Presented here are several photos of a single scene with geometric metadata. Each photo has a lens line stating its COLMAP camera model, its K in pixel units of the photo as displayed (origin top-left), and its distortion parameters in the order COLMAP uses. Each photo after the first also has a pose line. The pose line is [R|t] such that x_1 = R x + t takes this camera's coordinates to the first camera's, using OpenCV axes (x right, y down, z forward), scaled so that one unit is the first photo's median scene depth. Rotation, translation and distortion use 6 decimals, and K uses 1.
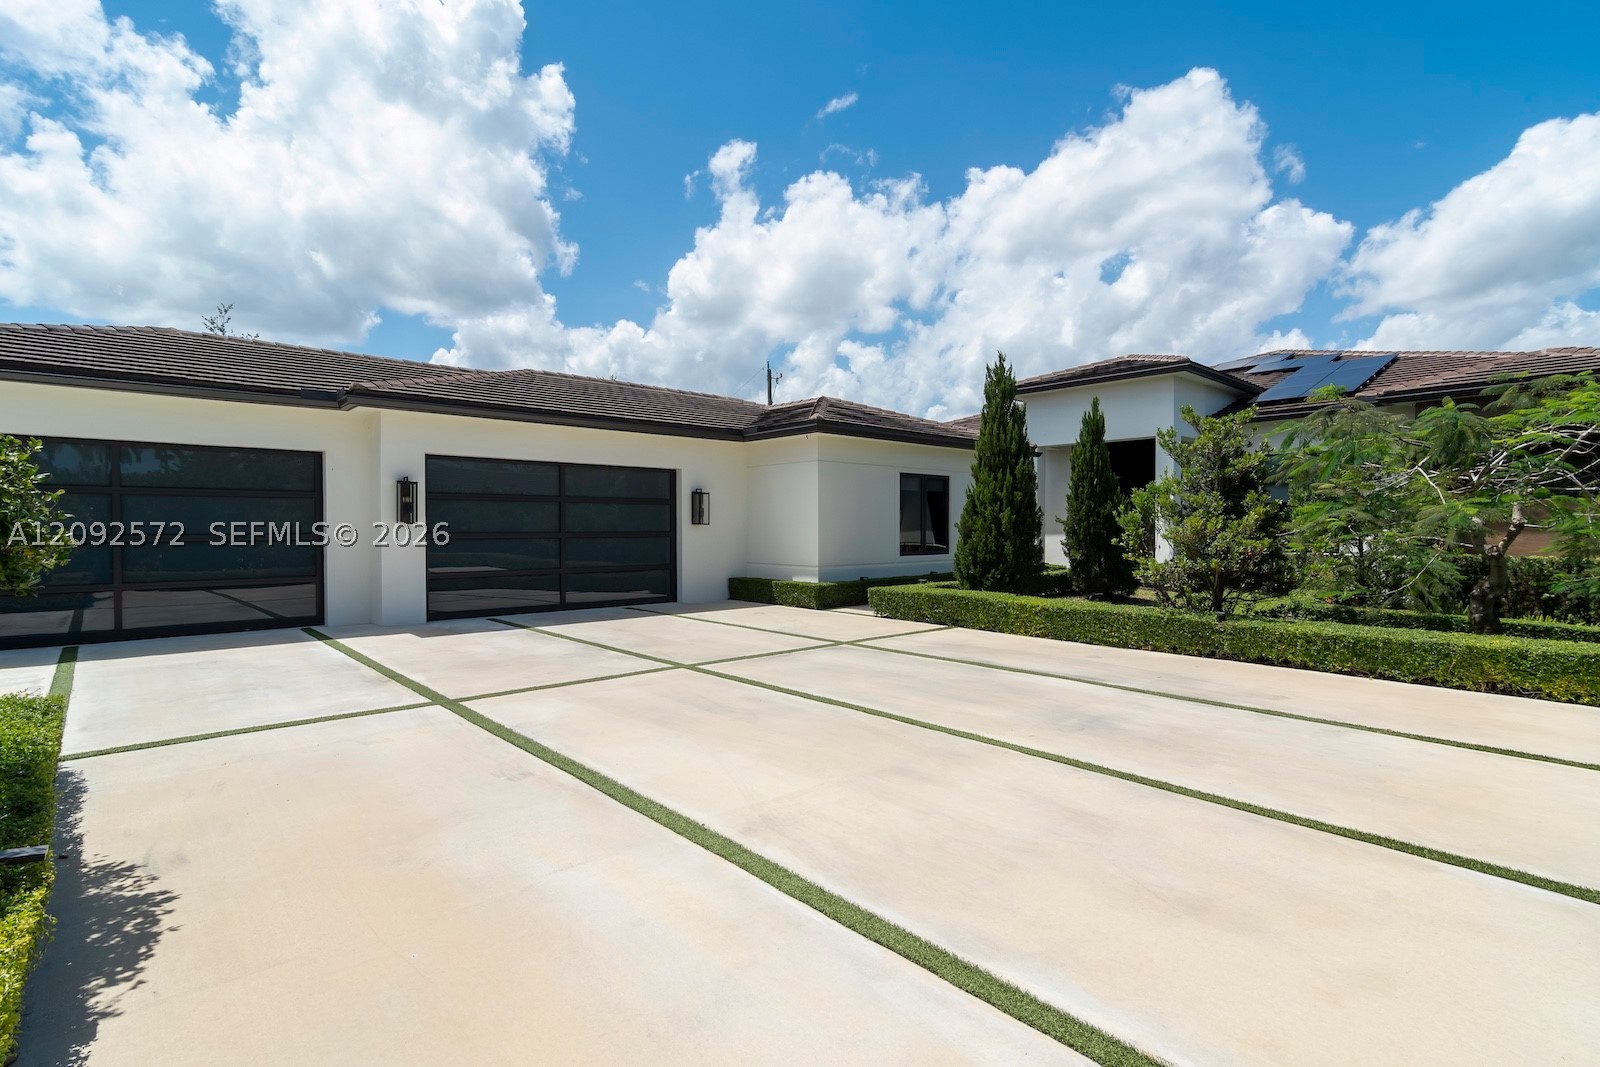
lens RADIAL K [[784.3, 0, 800.0], [0, 784.3, 533.5], [0, 0, 1]] dist [-0.004248, -0.000500]
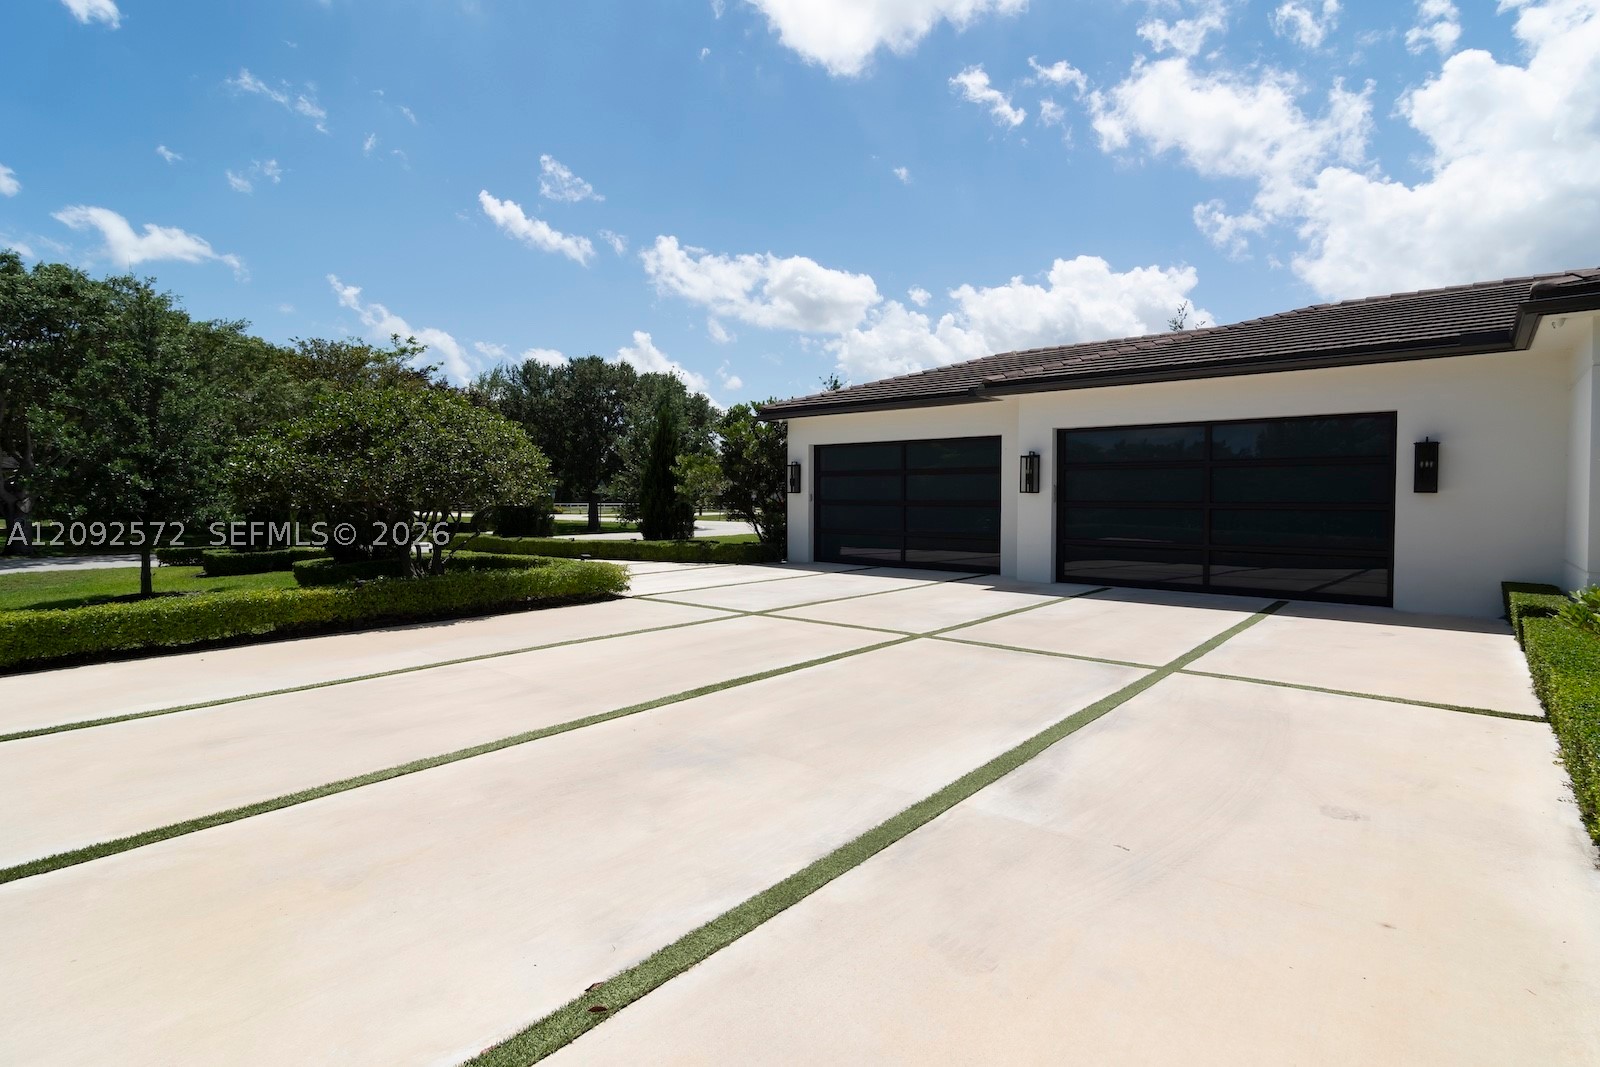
lens RADIAL K [[784.3, 0, 800.0], [0, 784.3, 533.5], [0, 0, 1]] dist [-0.004248, -0.000500]
pose [[0.141158, 0.043439, -0.989034, 0.437594], [-0.014152, 0.999023, 0.041858, 0.001828], [0.989886, 0.008088, 0.141635, 0.398596]]
